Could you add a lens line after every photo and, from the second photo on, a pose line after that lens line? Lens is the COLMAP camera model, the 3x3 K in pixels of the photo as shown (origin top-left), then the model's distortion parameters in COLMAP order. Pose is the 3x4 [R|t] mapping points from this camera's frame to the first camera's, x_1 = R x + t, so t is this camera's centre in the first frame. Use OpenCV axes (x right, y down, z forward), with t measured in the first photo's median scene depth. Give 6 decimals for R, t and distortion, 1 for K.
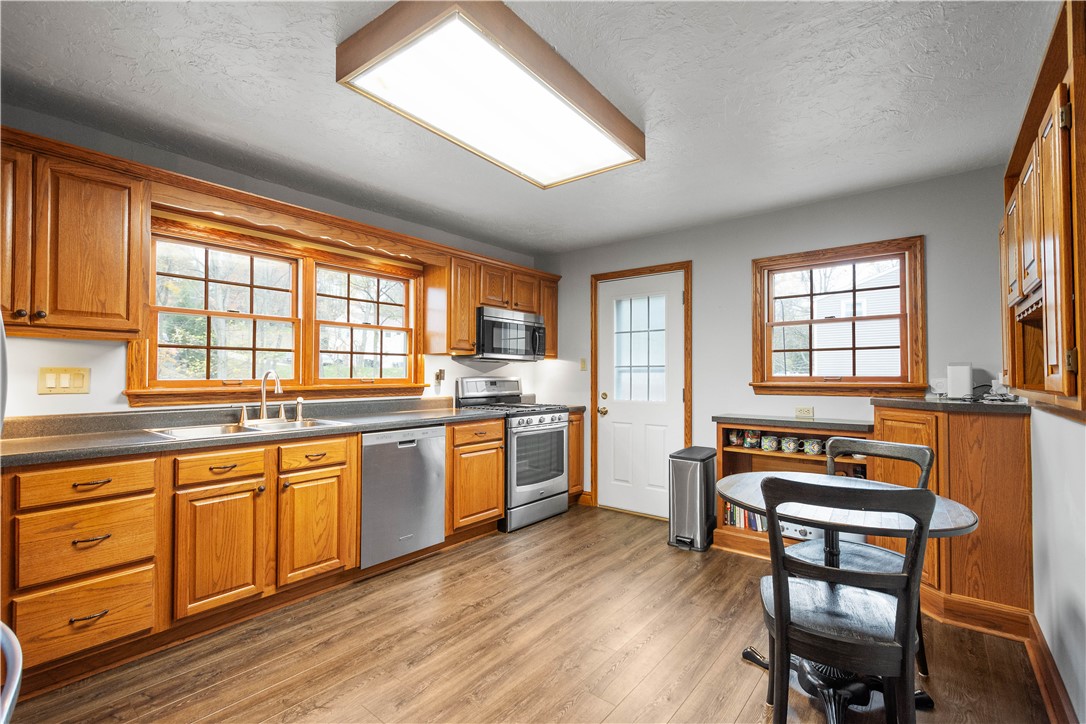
lens RADIAL K [[474.8, 0, 541.4], [0, 474.8, 366.9], [0, 0, 1]] dist [0.005228, 0.000178]
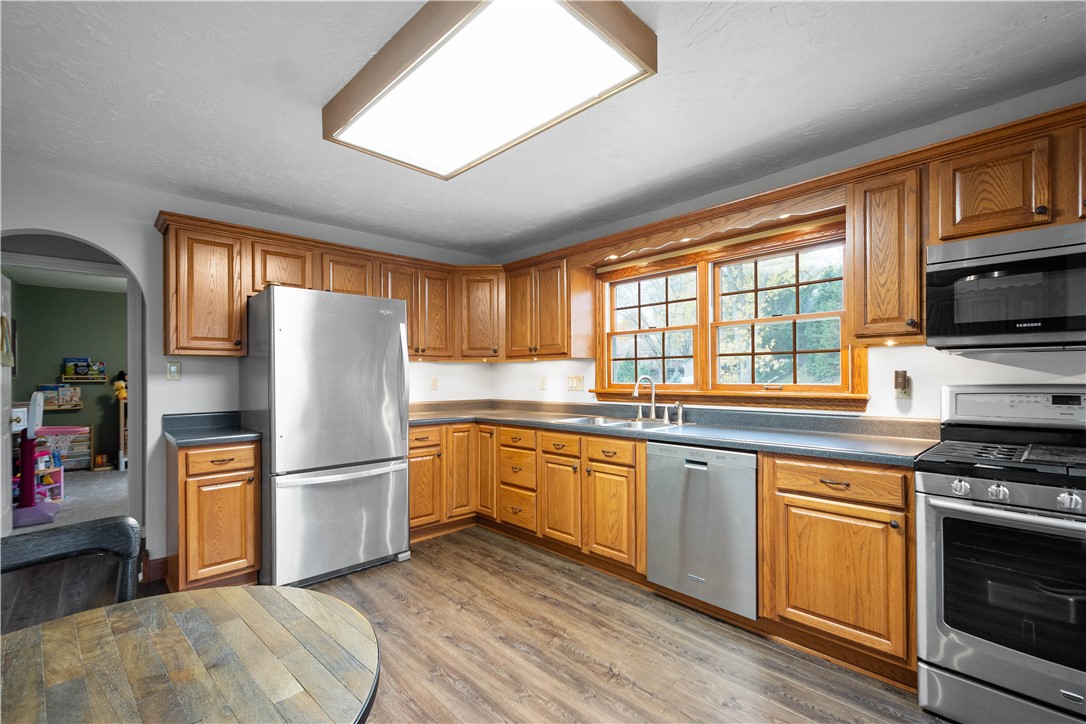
lens RADIAL K [[474.8, 0, 556.6], [0, 474.8, 377.7], [0, 0, 1]] dist [0.005228, 0.000178]
pose [[-0.113726, -0.001191, -0.993511, 0.614471], [0.020089, 0.999792, -0.003498, 0.010463], [0.993309, -0.020356, -0.113679, 0.941484]]
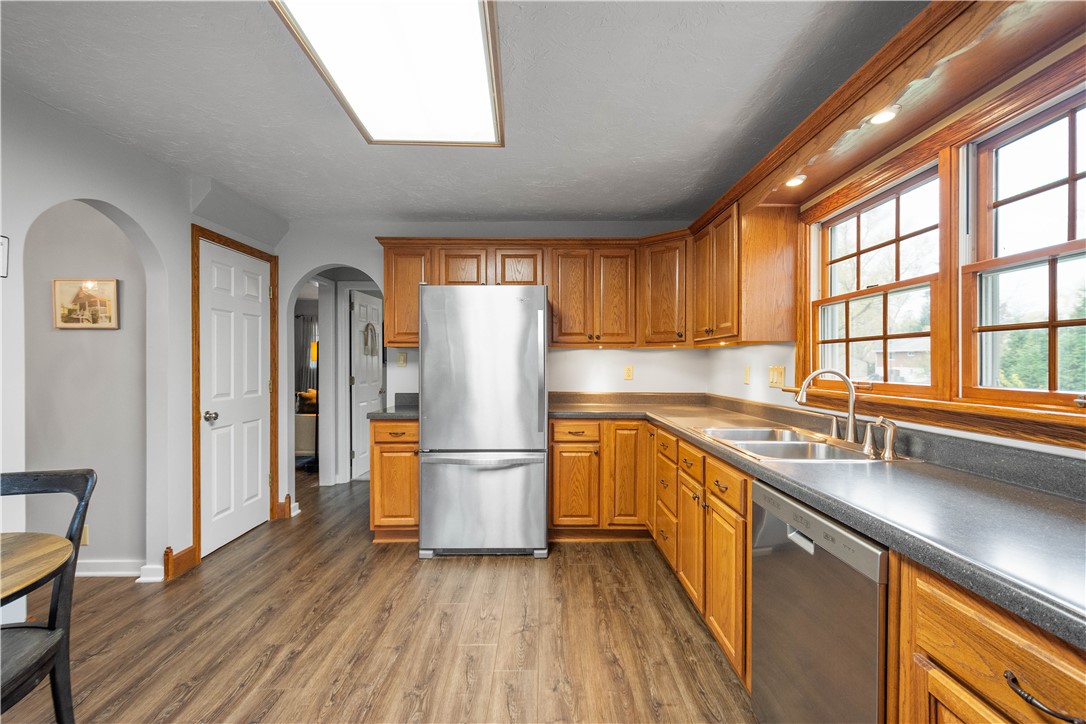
lens RADIAL K [[474.8, 0, 549.5], [0, 474.8, 367.5], [0, 0, 1]] dist [0.005228, 0.000178]
pose [[-0.769298, -0.000133, -0.638890, 0.190983], [0.004188, 0.999977, -0.005251, 0.006150], [0.638876, -0.006715, -0.769281, 1.305919]]
